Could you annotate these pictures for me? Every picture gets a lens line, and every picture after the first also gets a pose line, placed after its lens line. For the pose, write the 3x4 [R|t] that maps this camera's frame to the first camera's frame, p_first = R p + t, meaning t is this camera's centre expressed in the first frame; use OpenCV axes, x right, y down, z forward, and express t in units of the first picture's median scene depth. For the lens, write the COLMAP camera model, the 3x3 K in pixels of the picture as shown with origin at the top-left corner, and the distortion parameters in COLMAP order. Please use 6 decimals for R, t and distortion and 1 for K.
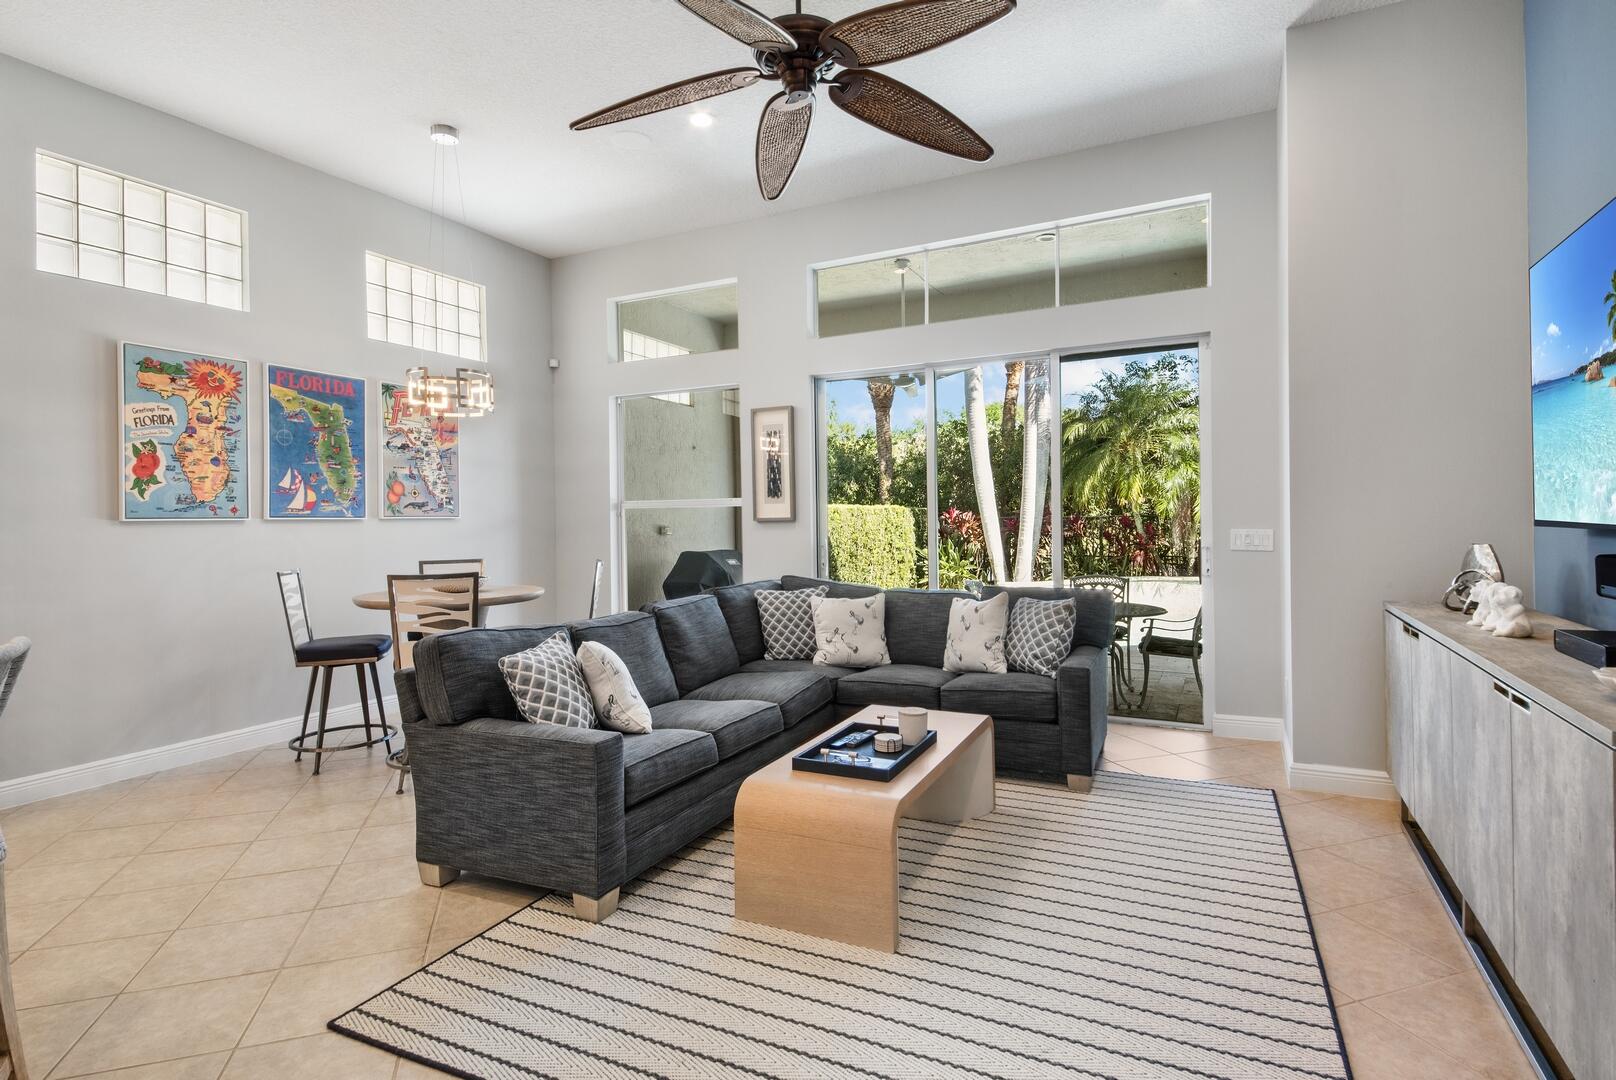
lens RADIAL K [[807.8, 0, 812.9], [0, 807.8, 514.4], [0, 0, 1]] dist [-0.010365, -0.000243]
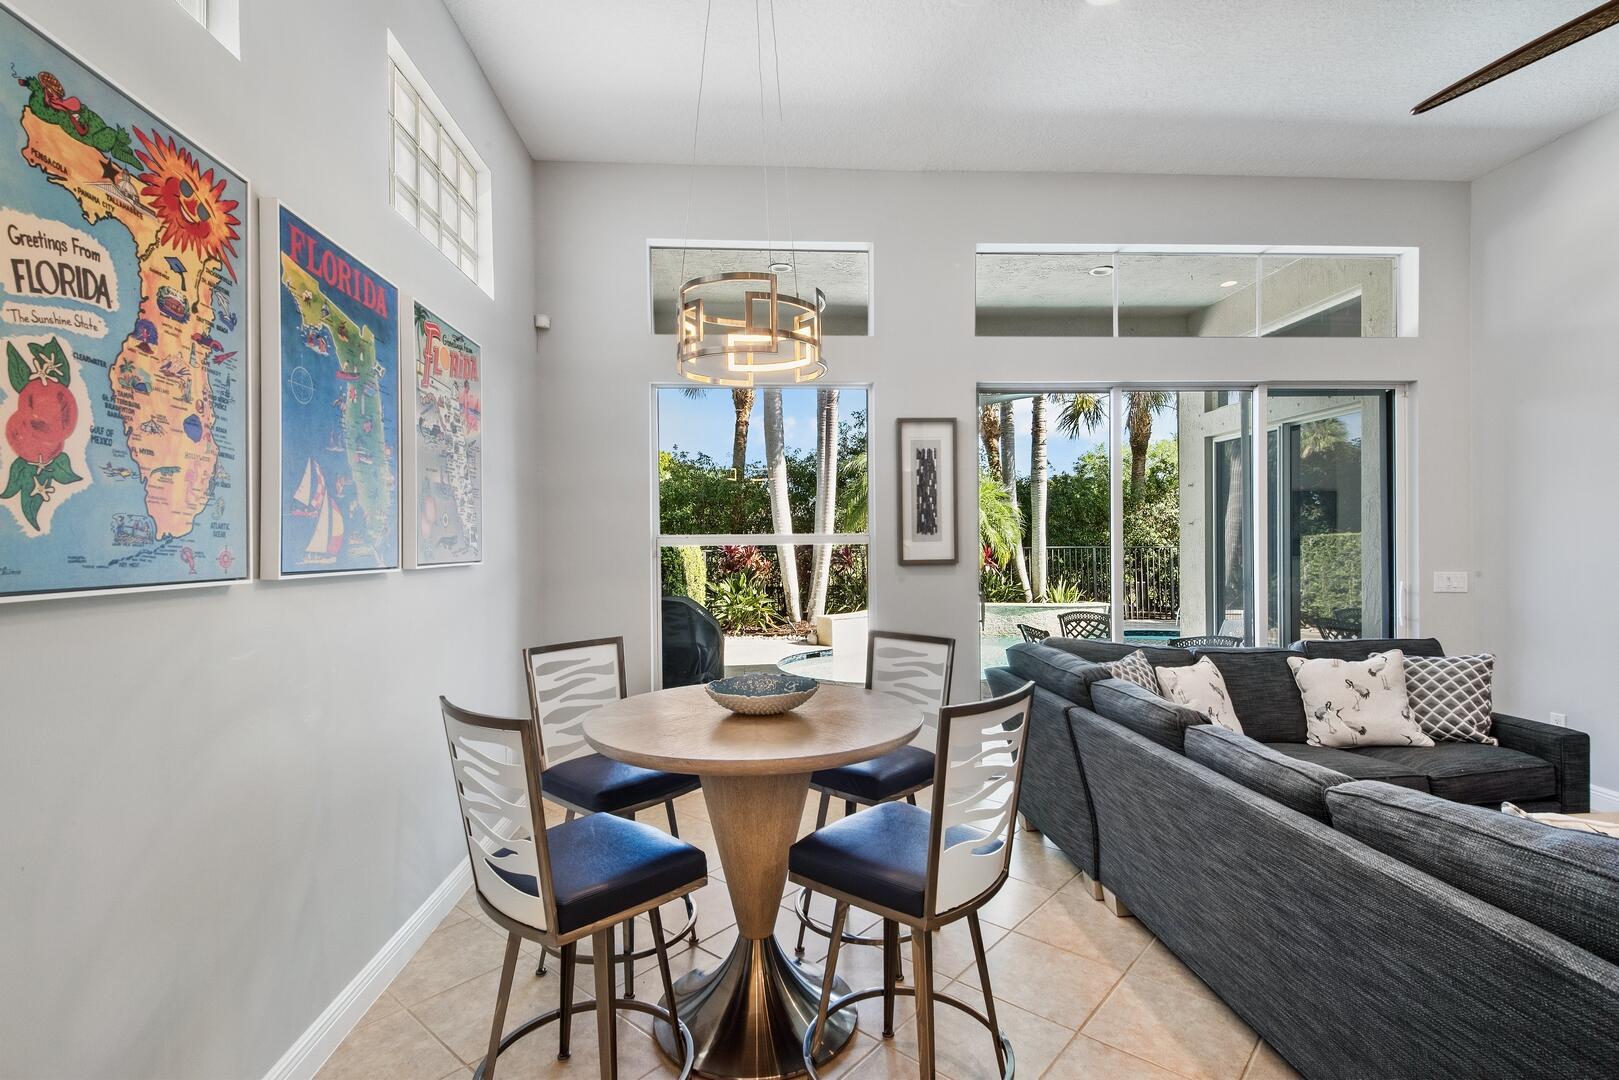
lens RADIAL K [[752.1, 0, 805.9], [0, 752.1, 555.2], [0, 0, 1]] dist [-0.021686, -0.000792]
pose [[0.859234, -0.006634, 0.511540, -0.674125], [0.001001, 0.999936, 0.011286, -0.011118], [-0.511582, -0.009186, 0.859185, 0.563409]]
